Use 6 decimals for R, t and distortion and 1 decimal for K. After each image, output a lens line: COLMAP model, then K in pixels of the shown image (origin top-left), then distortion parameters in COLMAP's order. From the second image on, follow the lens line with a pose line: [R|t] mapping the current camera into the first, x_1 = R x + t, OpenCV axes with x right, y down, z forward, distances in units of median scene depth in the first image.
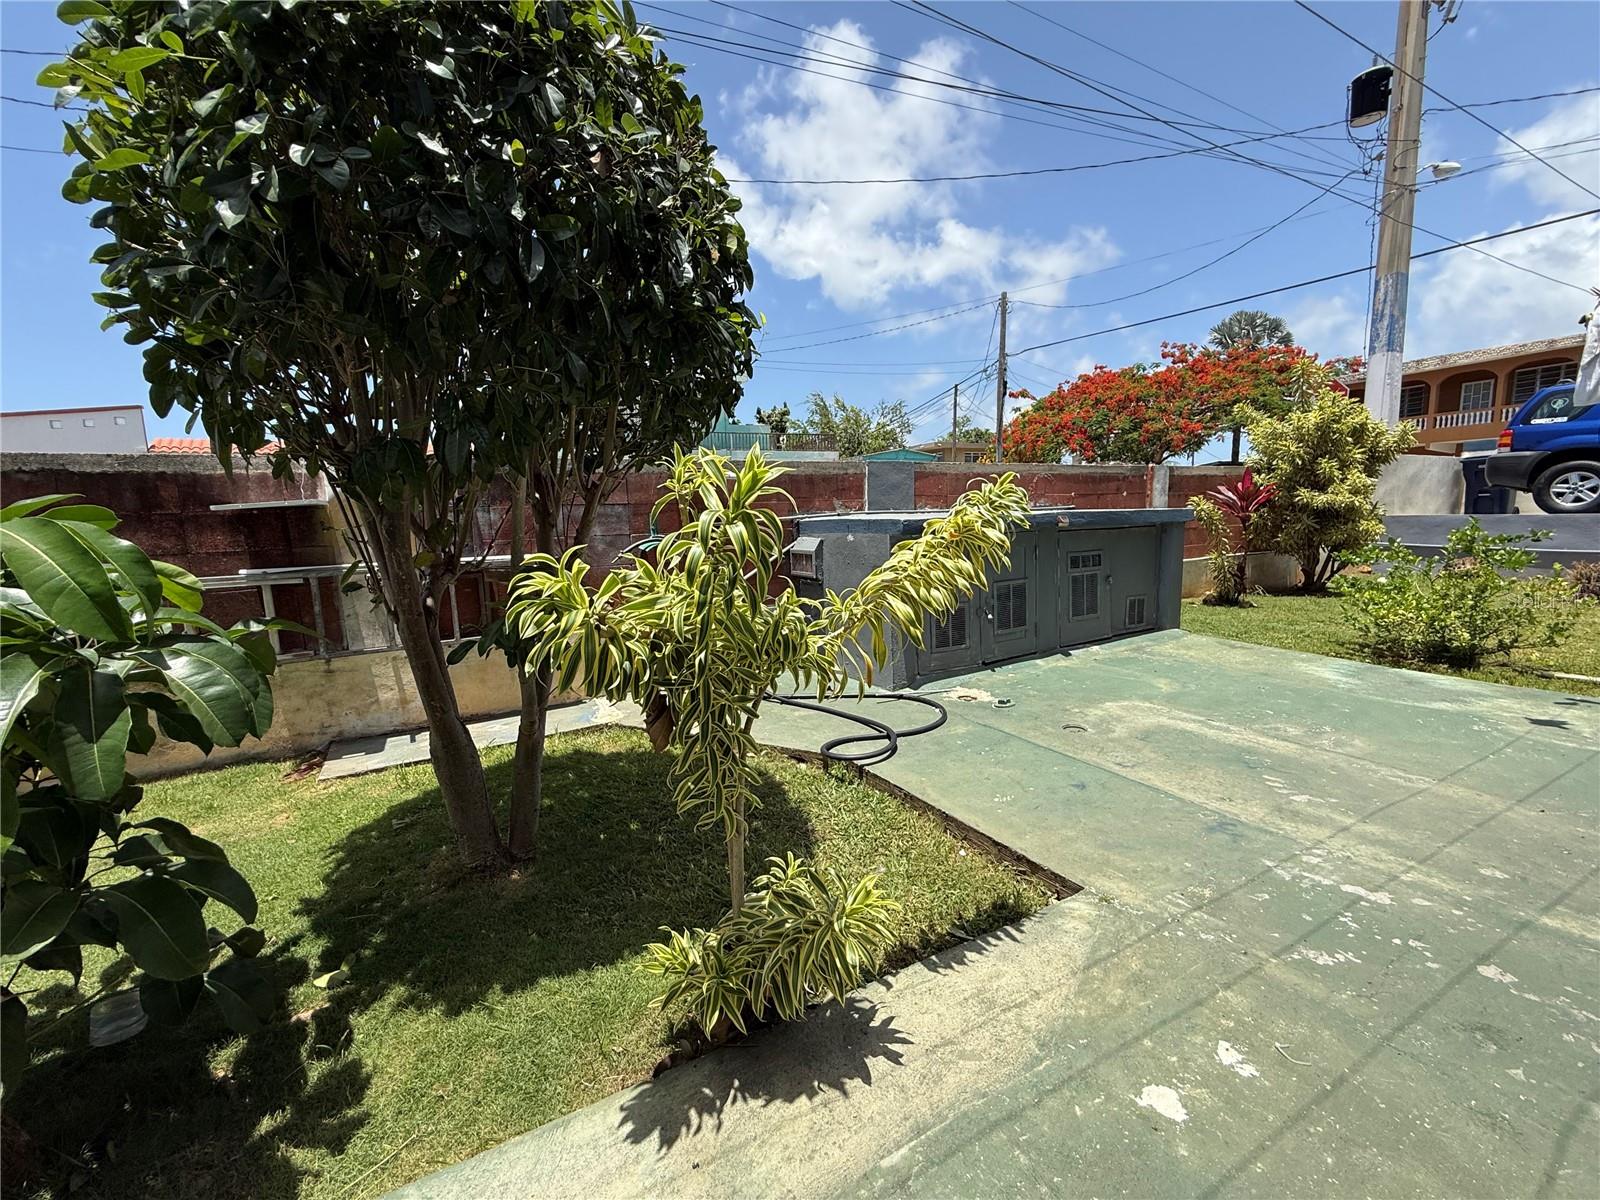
lens RADIAL K [[637.9, 0, 796.0], [0, 637.9, 597.7], [0, 0, 1]] dist [0.000809, -0.000196]
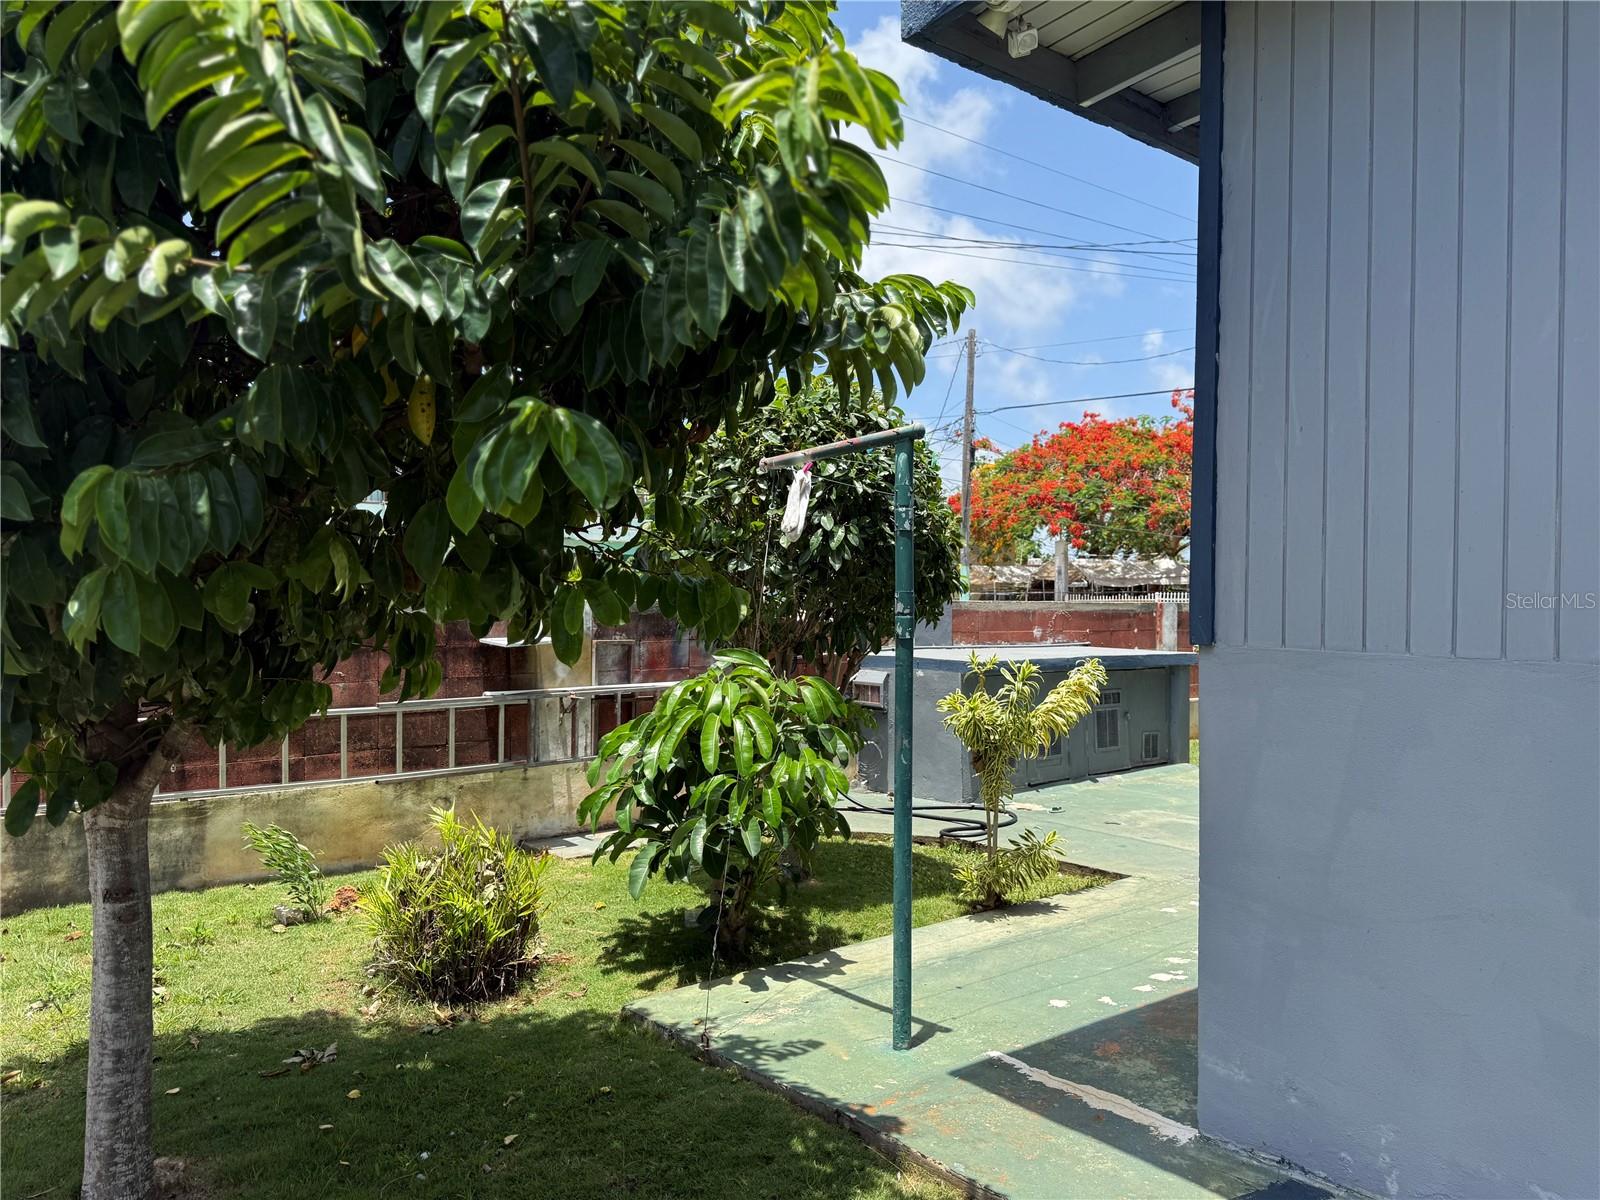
lens RADIAL K [[1124.6, 0, 800.0], [0, 1124.6, 600.0], [0, 0, 1]] dist [0.112919, -0.000441]
pose [[0.980810, 0.037660, 0.191292, -0.645893], [-0.012169, 0.991079, -0.132719, 0.059830], [-0.194584, 0.127844, 0.972519, -1.195320]]
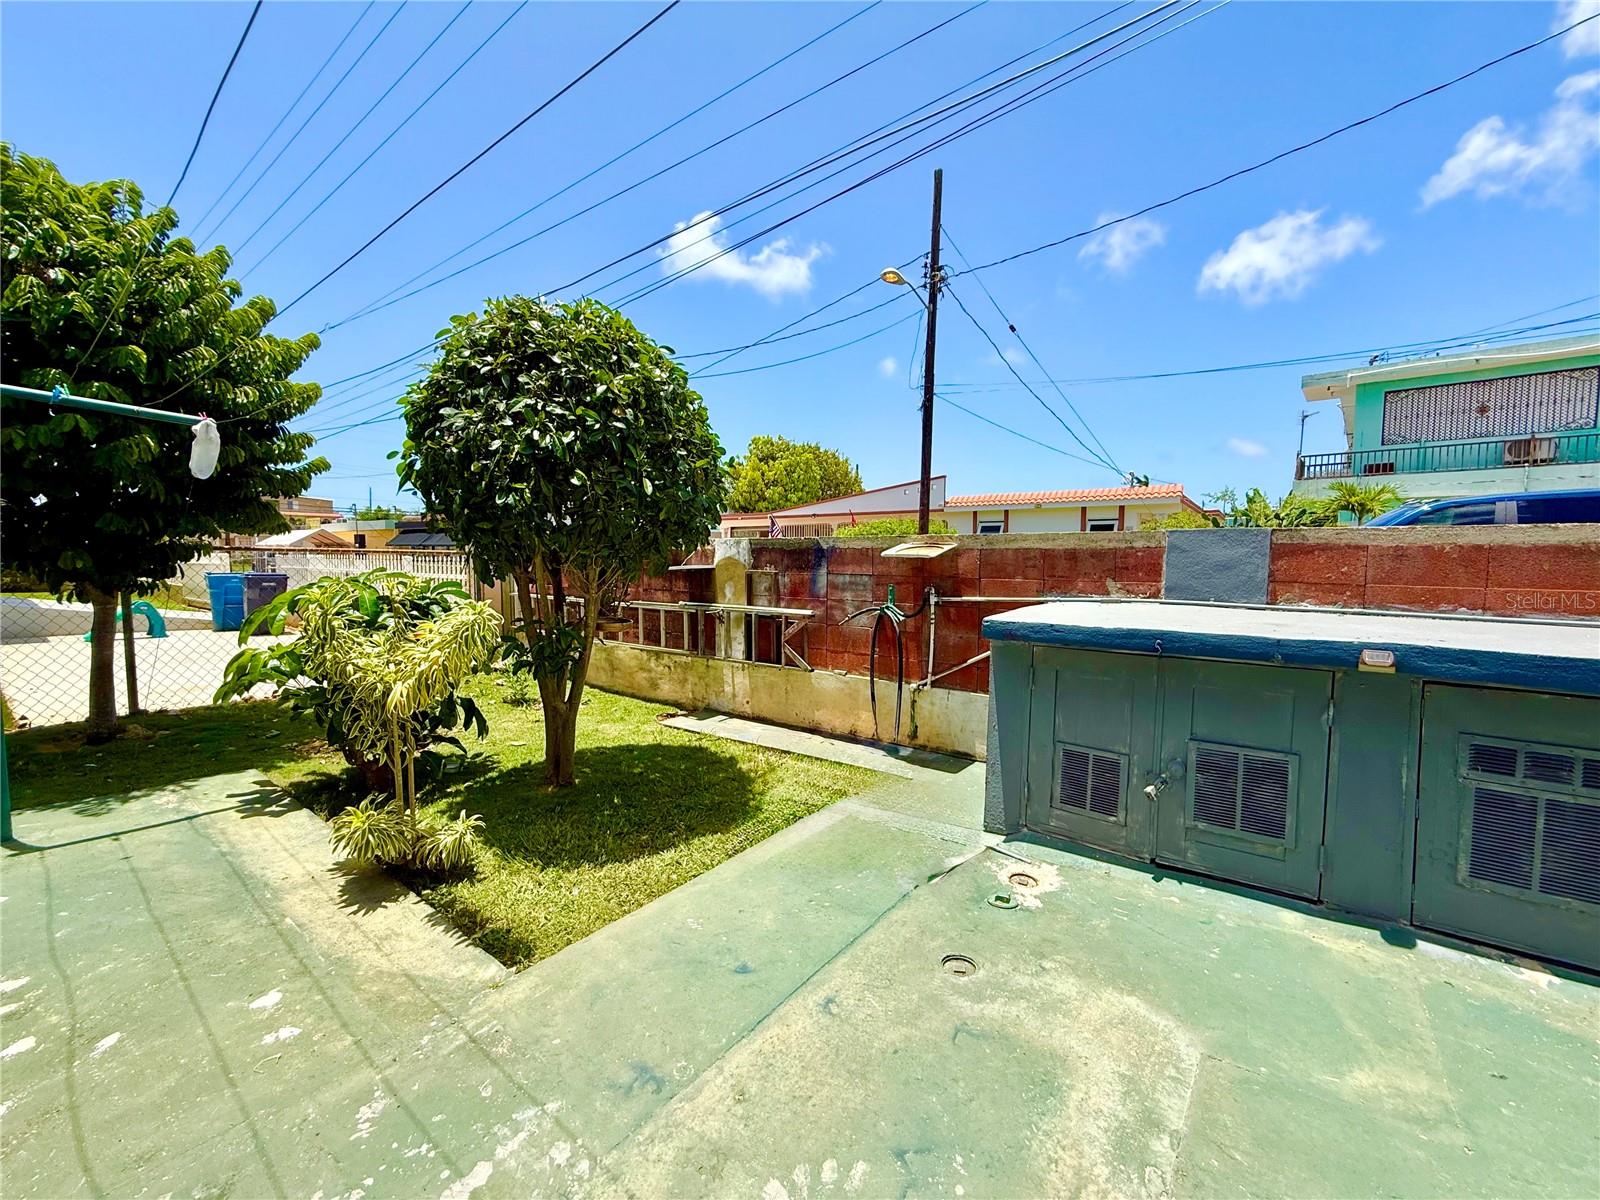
lens RADIAL K [[637.9, 0, 796.0], [0, 637.9, 597.7], [0, 0, 1]] dist [0.000809, -0.000196]
pose [[0.406978, 0.093363, -0.908654, 0.863037], [-0.138980, 0.989510, 0.039423, -0.159715], [0.902803, 0.110241, 0.415685, 0.494468]]
